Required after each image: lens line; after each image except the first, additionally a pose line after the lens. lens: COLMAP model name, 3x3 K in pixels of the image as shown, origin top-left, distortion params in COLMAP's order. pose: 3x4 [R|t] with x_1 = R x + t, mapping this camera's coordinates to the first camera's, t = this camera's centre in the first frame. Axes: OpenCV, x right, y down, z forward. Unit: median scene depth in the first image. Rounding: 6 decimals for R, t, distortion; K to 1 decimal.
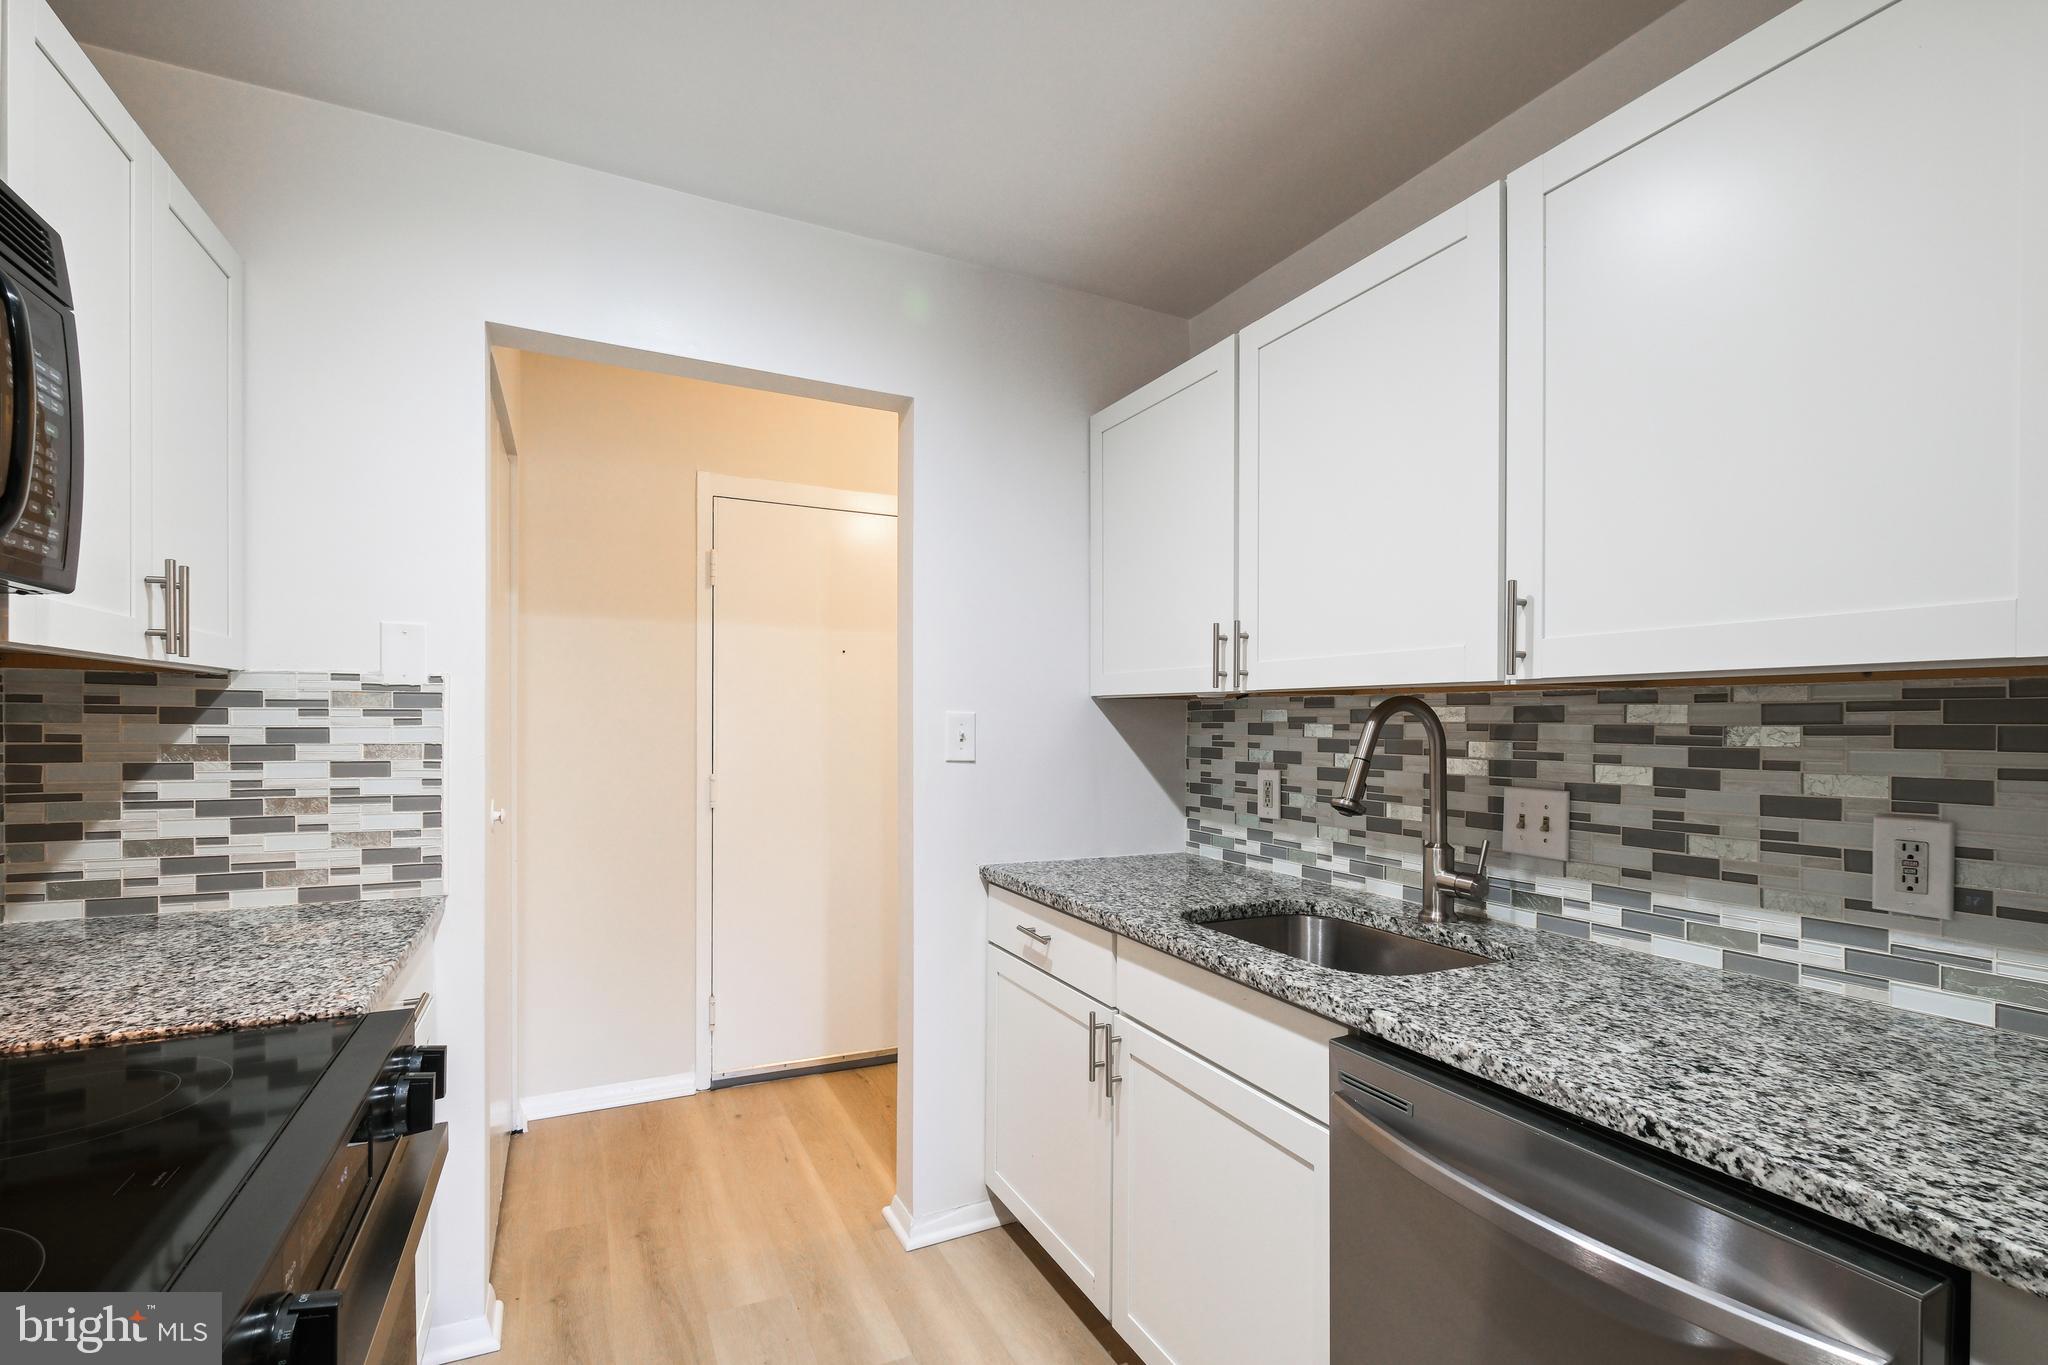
lens RADIAL K [[912.4, 0, 1022.2], [0, 912.4, 719.2], [0, 0, 1]] dist [-0.002498, -0.000073]
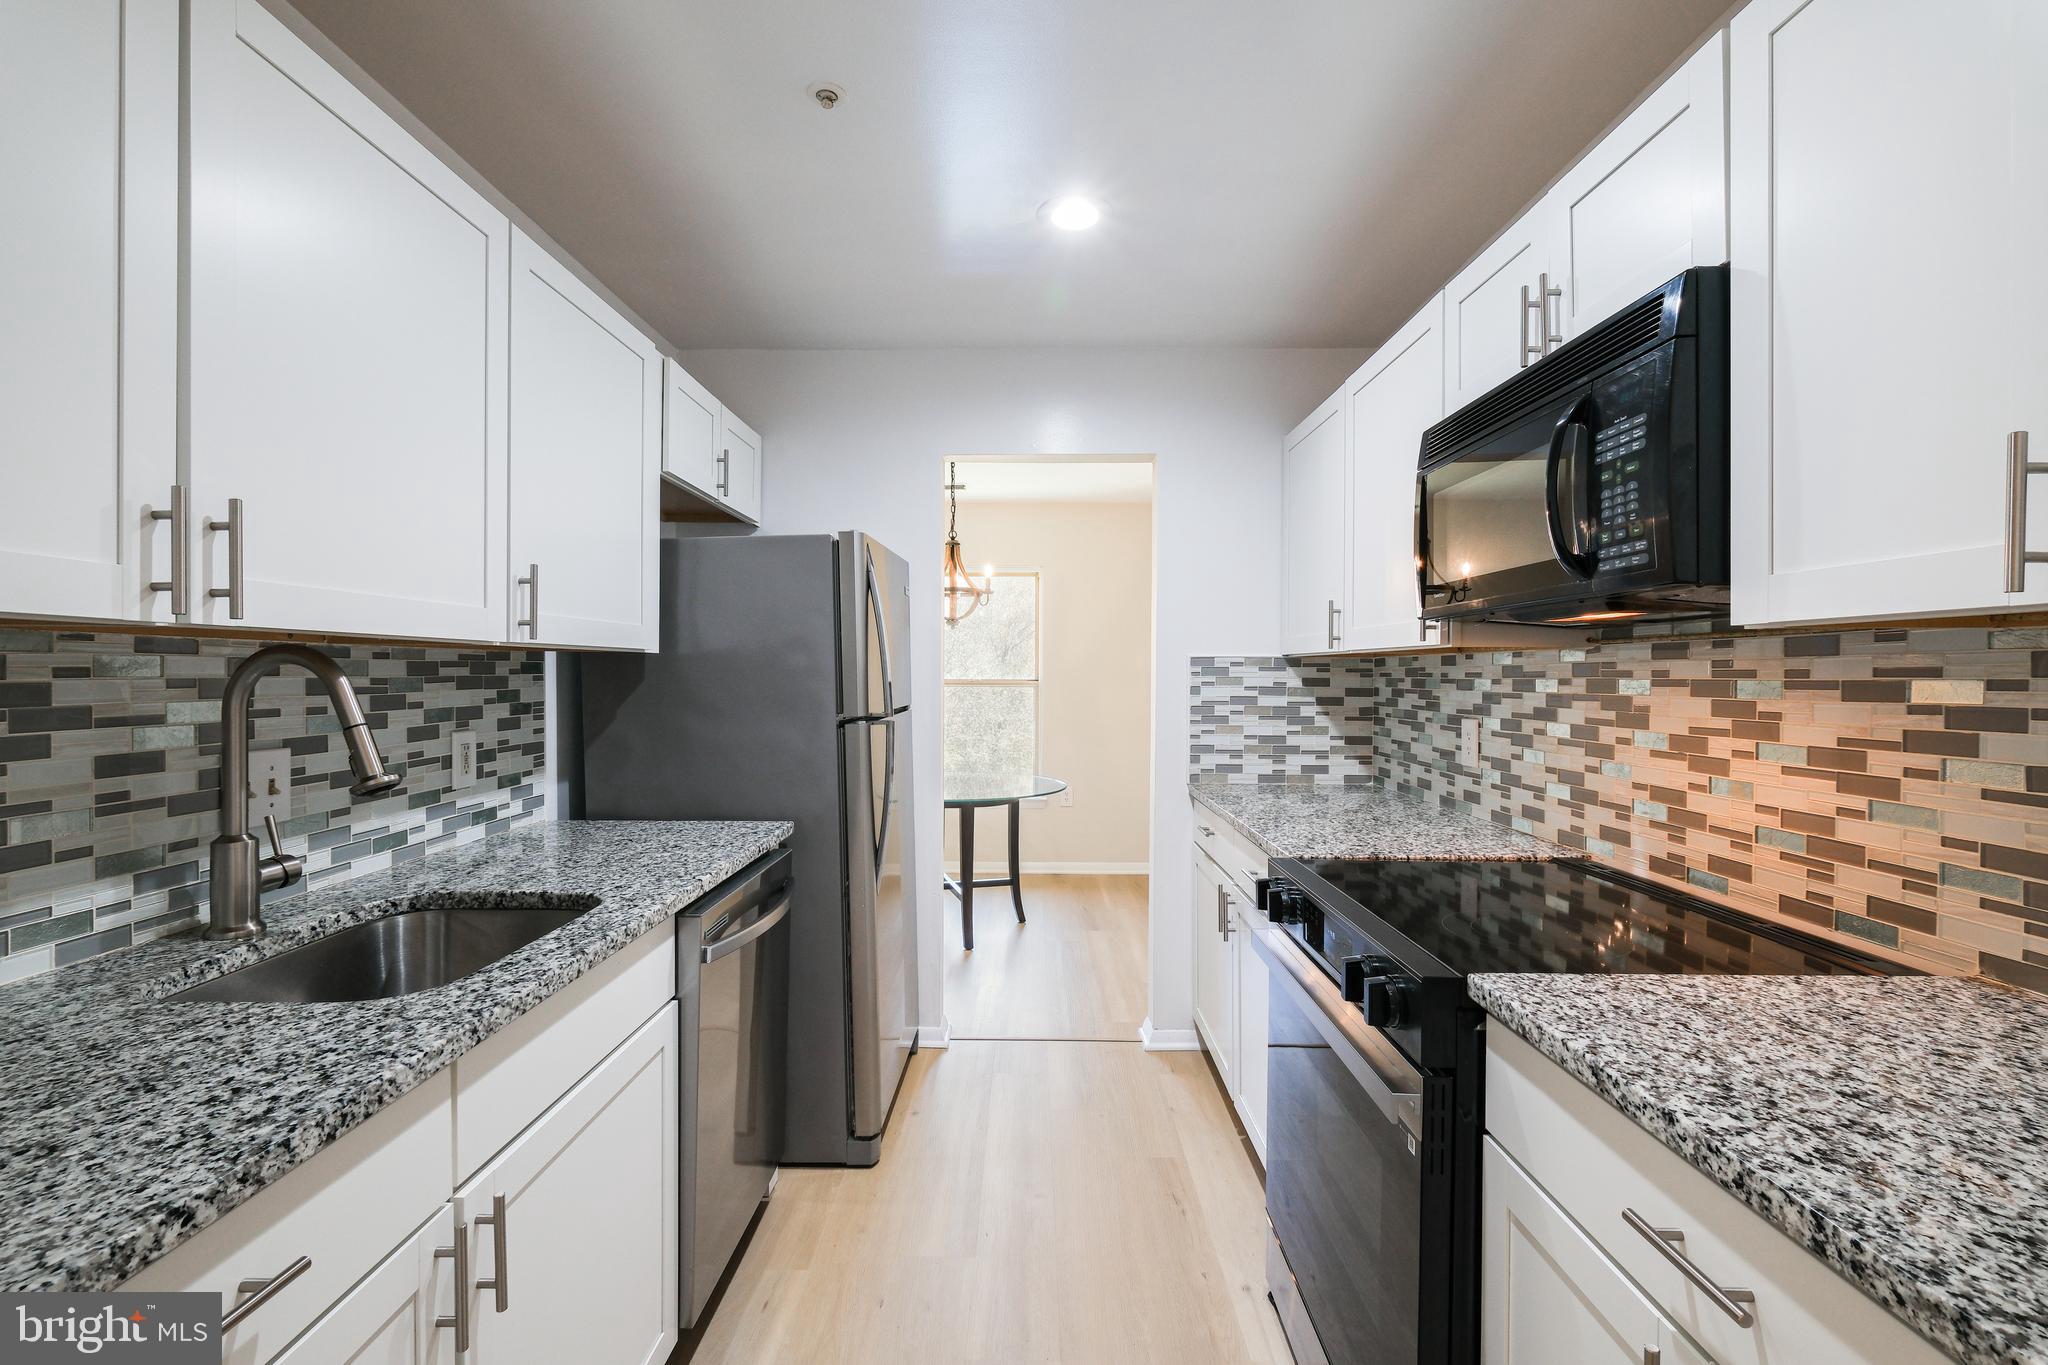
lens RADIAL K [[893.3, 0, 1018.3], [0, 893.3, 675.2], [0, 0, 1]] dist [-0.002521, 0.000119]
pose [[-0.893181, -0.012636, 0.449520, -0.519157], [-0.011580, 0.999920, 0.005099, -0.011118], [-0.449549, -0.000651, -0.893256, 1.523118]]
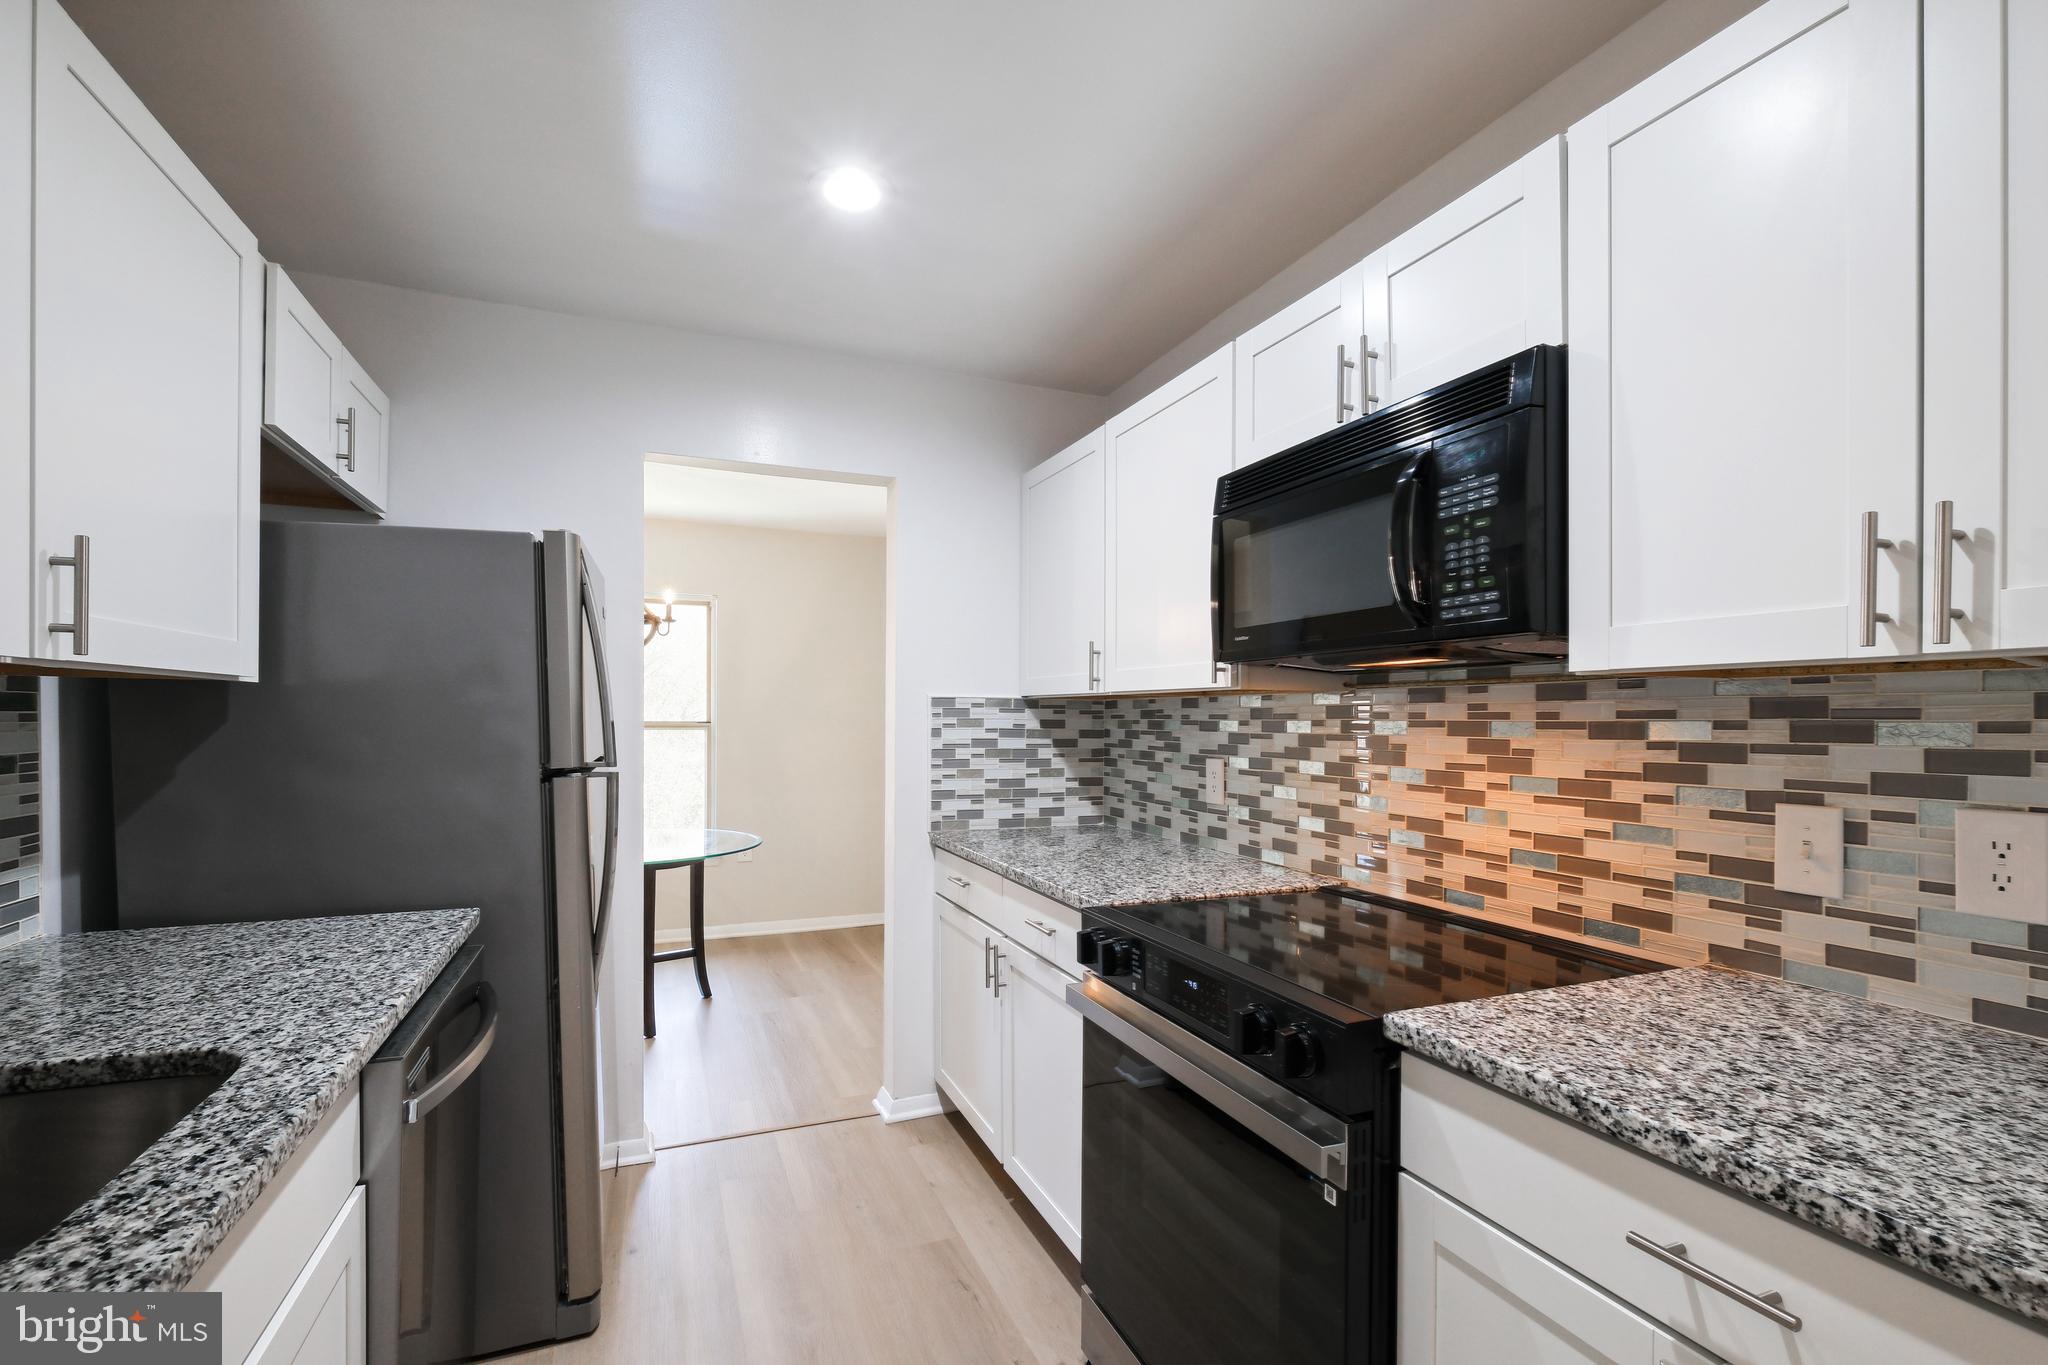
lens RADIAL K [[912.4, 0, 1022.2], [0, 912.4, 719.2], [0, 0, 1]] dist [-0.002498, -0.000073]
pose [[-0.997914, -0.015102, 0.062758, -0.274600], [-0.015052, 0.999886, 0.001260, -0.005210], [-0.062770, 0.000313, -0.998028, 1.469178]]
